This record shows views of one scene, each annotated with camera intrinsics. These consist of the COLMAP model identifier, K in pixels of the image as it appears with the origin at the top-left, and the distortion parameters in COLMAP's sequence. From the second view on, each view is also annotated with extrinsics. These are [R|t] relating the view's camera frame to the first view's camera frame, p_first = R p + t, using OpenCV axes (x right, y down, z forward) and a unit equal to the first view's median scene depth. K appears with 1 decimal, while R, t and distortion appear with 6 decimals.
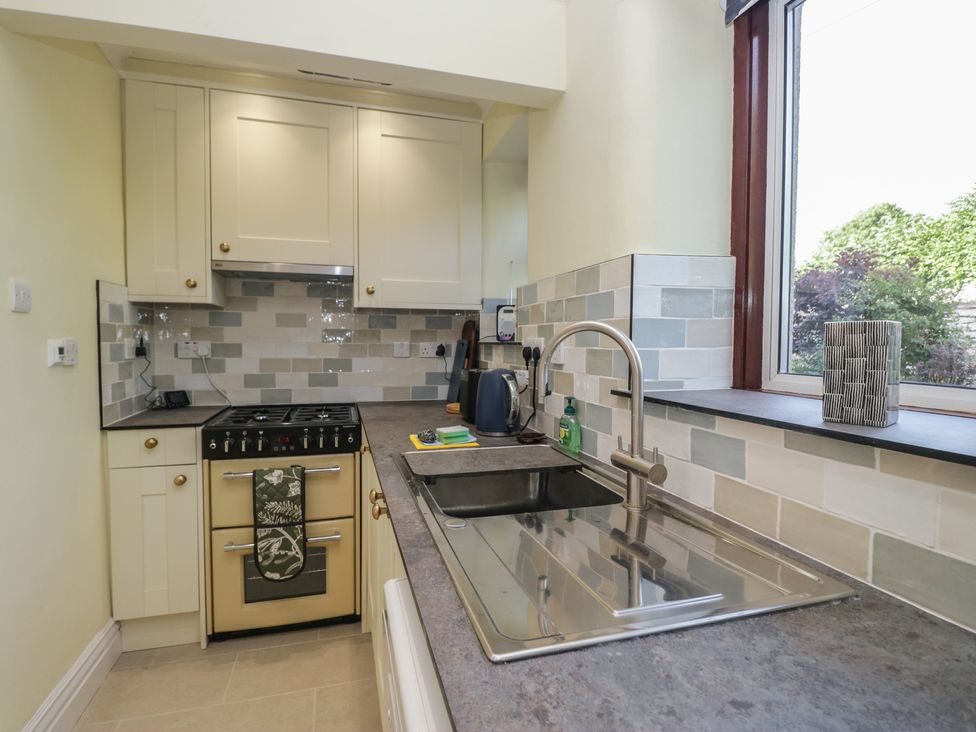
lens RADIAL K [[521.0, 0, 492.0], [0, 521.0, 365.9], [0, 0, 1]] dist [0.001196, -0.014160]
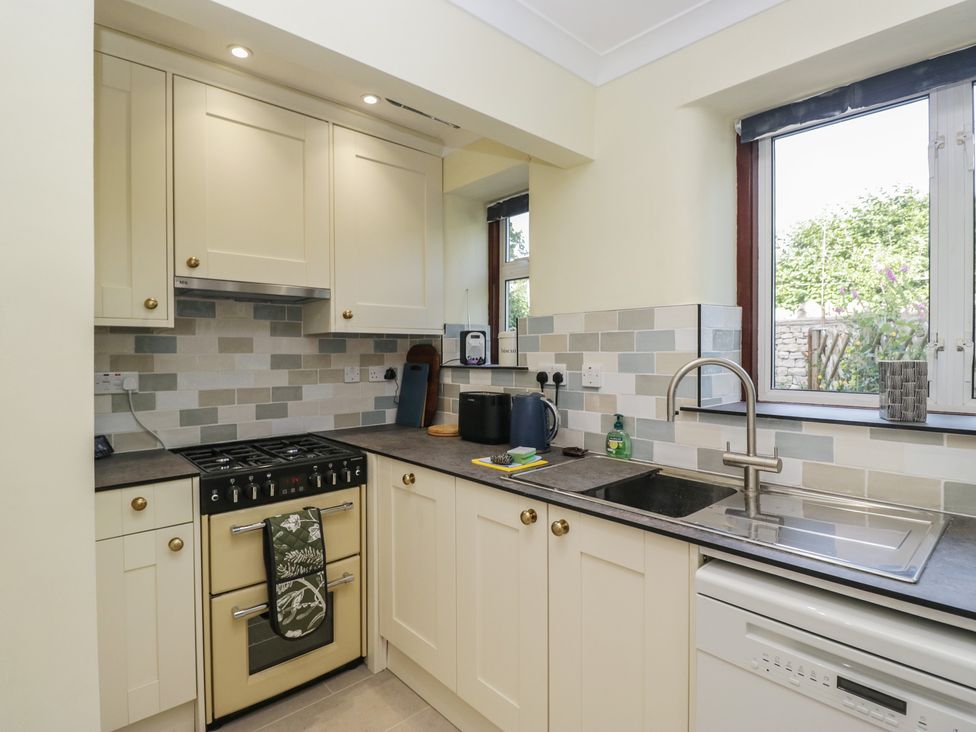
lens RADIAL K [[521.0, 0, 492.0], [0, 521.0, 365.9], [0, 0, 1]] dist [0.001196, -0.014160]
pose [[0.895338, -0.021479, 0.444870, -0.497337], [0.031182, 0.999409, -0.014502, -0.034090], [-0.444295, 0.026856, 0.895478, 0.032700]]
